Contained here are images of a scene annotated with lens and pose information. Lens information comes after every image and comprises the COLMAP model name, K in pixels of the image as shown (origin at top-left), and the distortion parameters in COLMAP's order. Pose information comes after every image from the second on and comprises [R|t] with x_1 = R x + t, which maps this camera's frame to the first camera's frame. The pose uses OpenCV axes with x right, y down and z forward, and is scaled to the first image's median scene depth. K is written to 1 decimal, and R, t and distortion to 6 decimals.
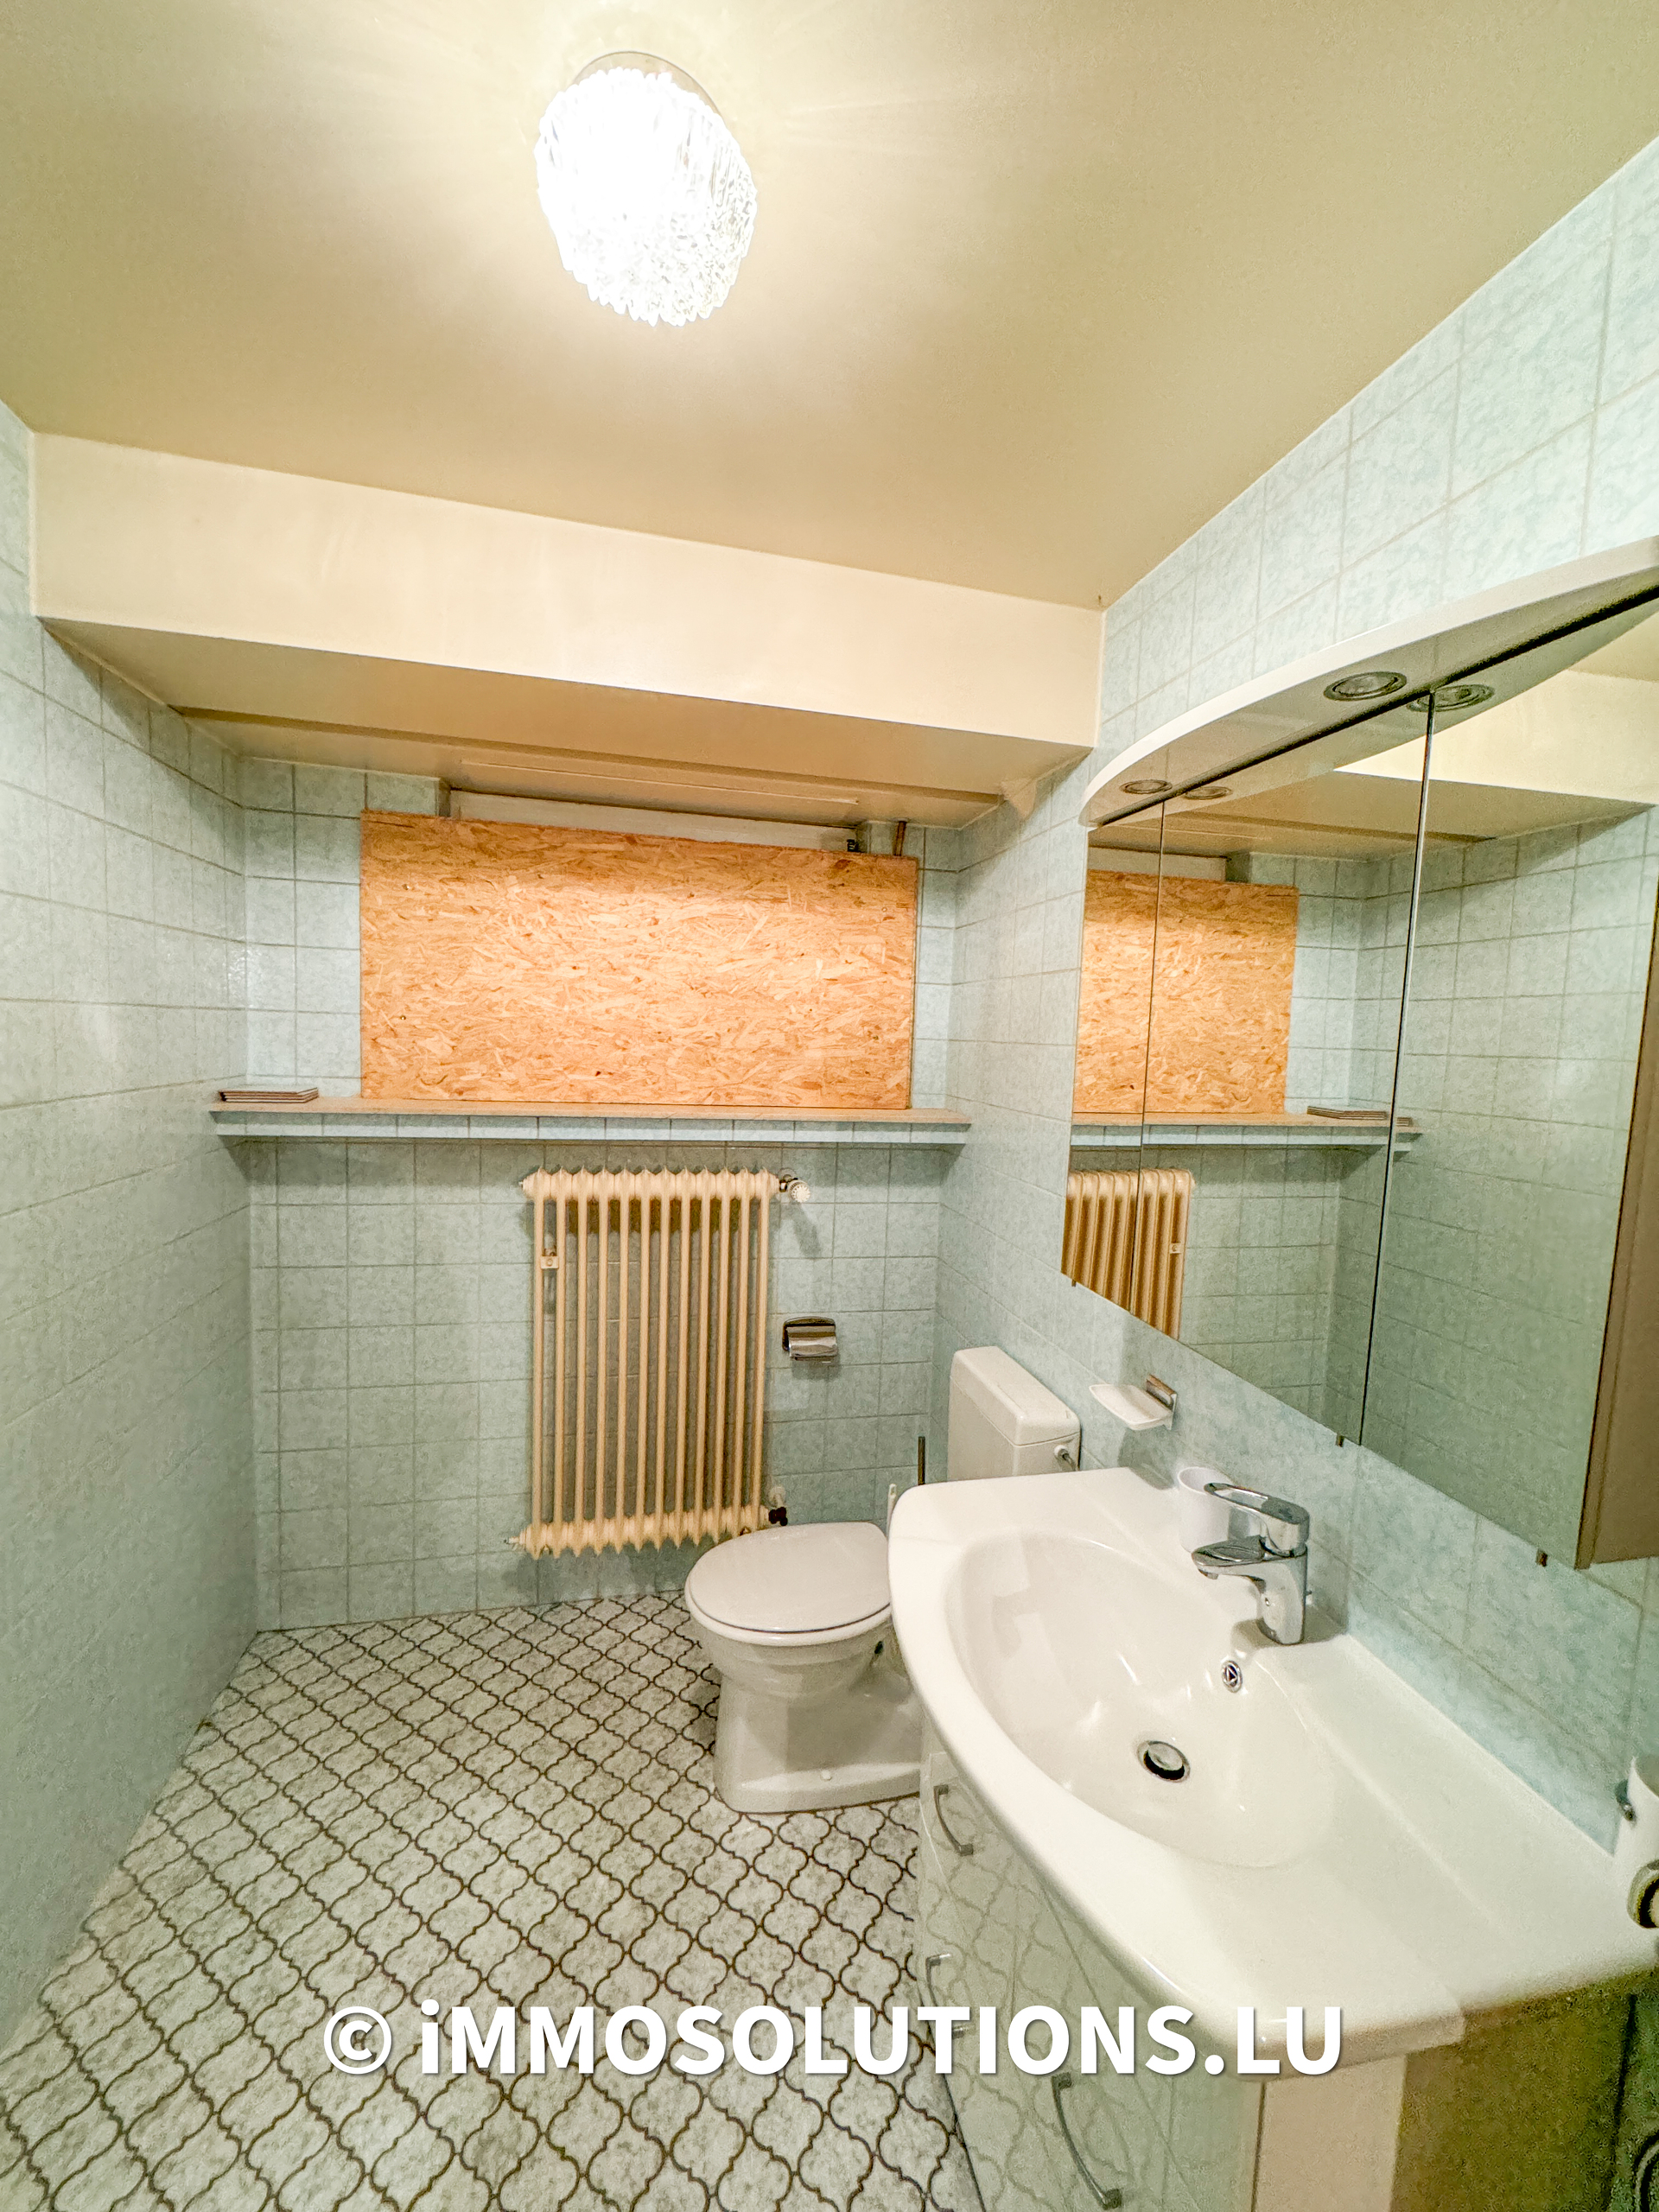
lens RADIAL K [[879.7, 0, 830.7], [0, 879.7, 1110.5], [0, 0, 1]] dist [-0.002902, 0.001058]
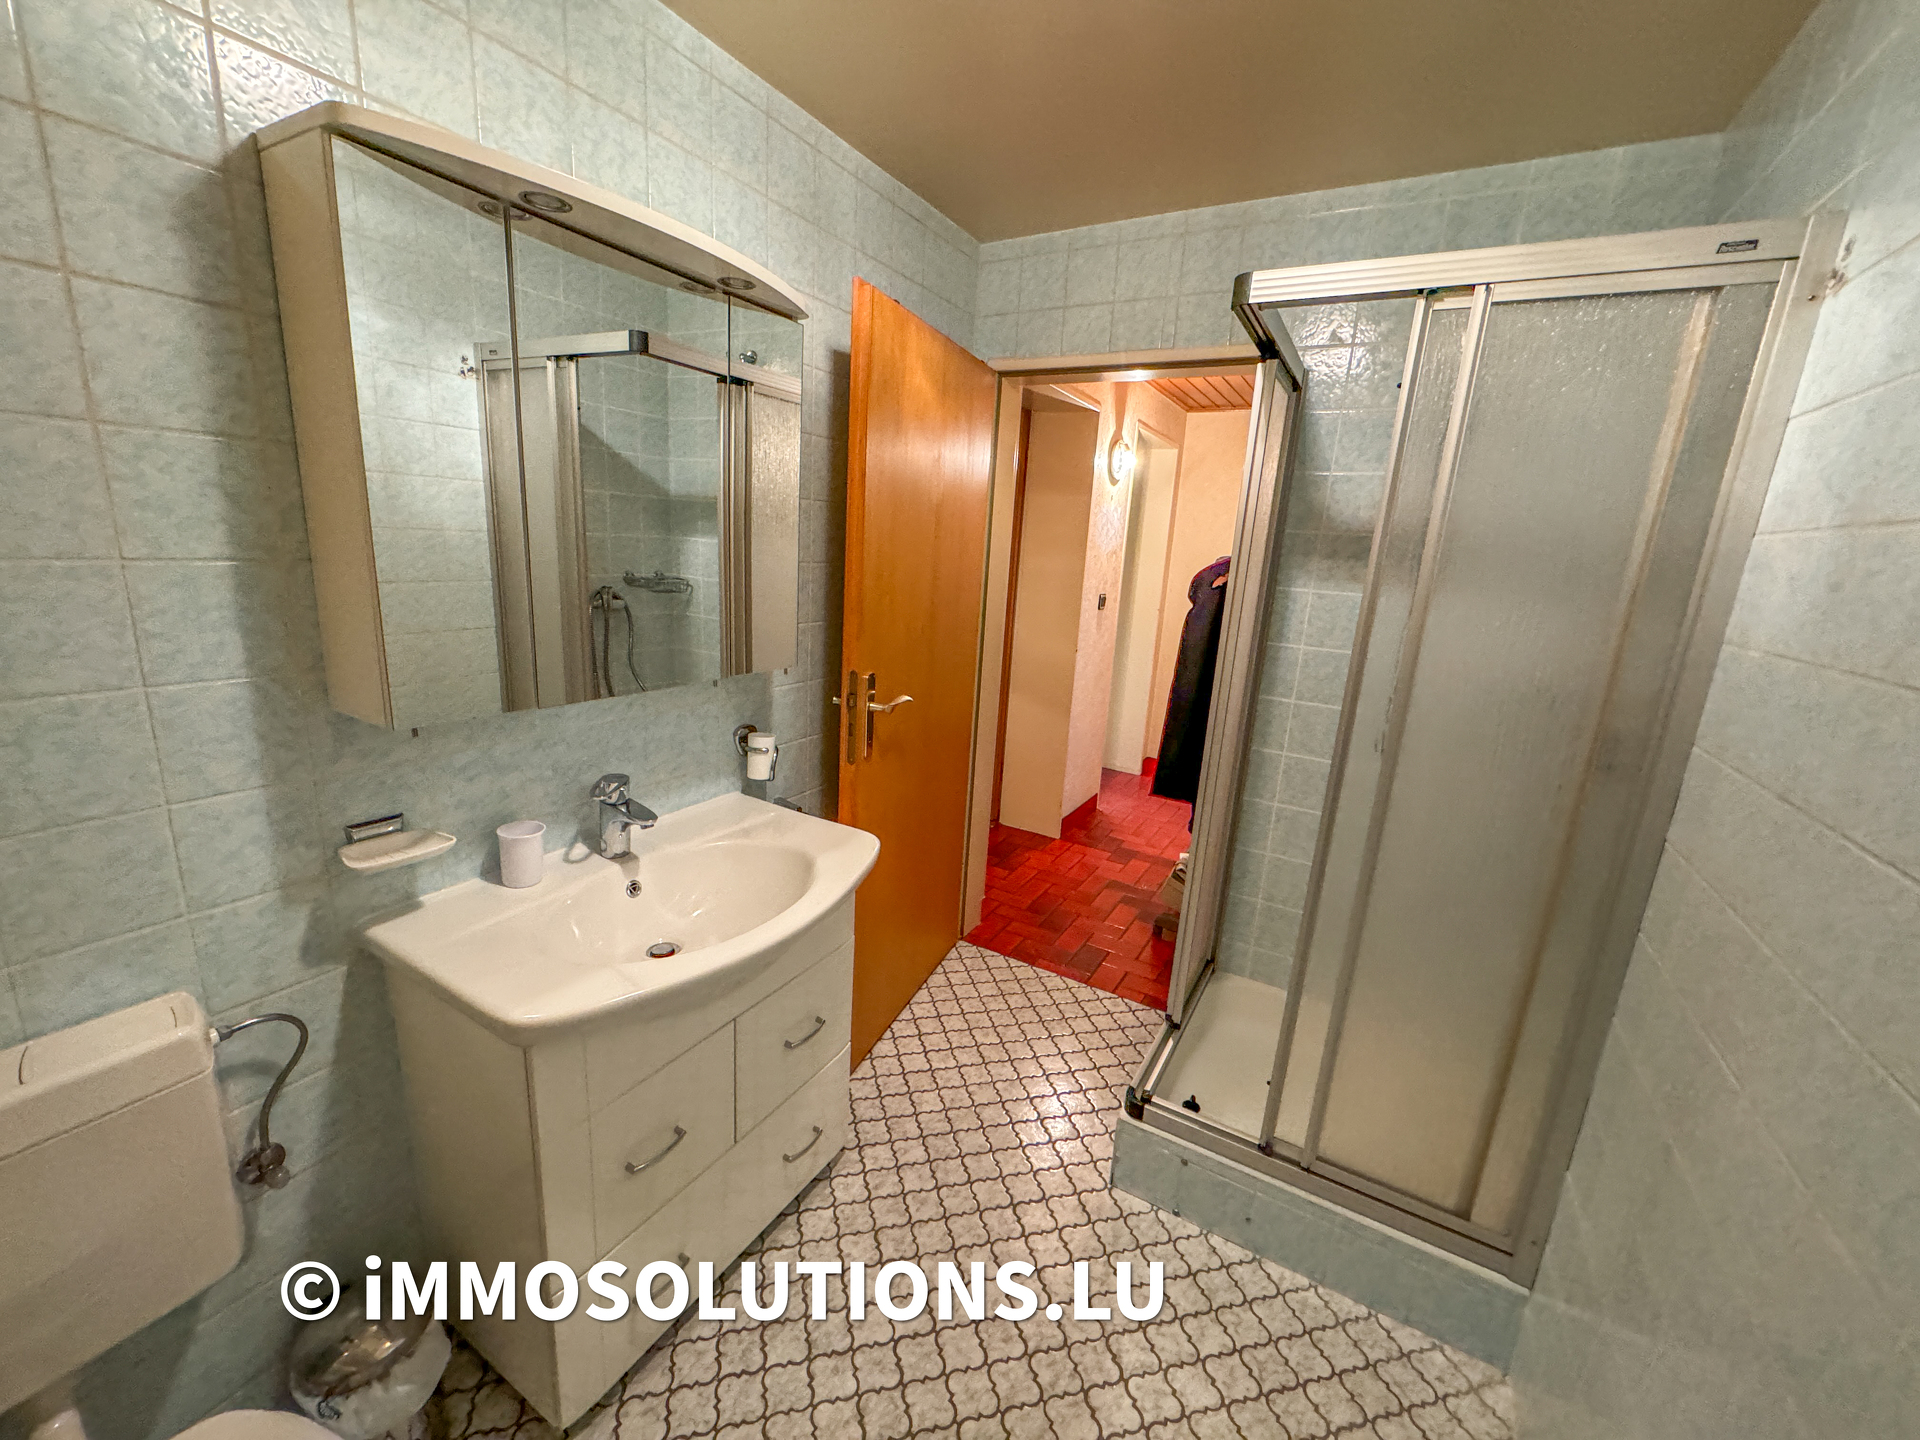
lens RADIAL K [[763.5, 0, 963.7], [0, 763.5, 717.3], [0, 0, 1]] dist [-0.002902, 0.001058]
pose [[-0.734726, -0.243543, 0.633138, -0.693935], [-0.038480, 0.946791, 0.319539, -0.093988], [-0.677272, 0.210410, -0.705004, 1.364995]]
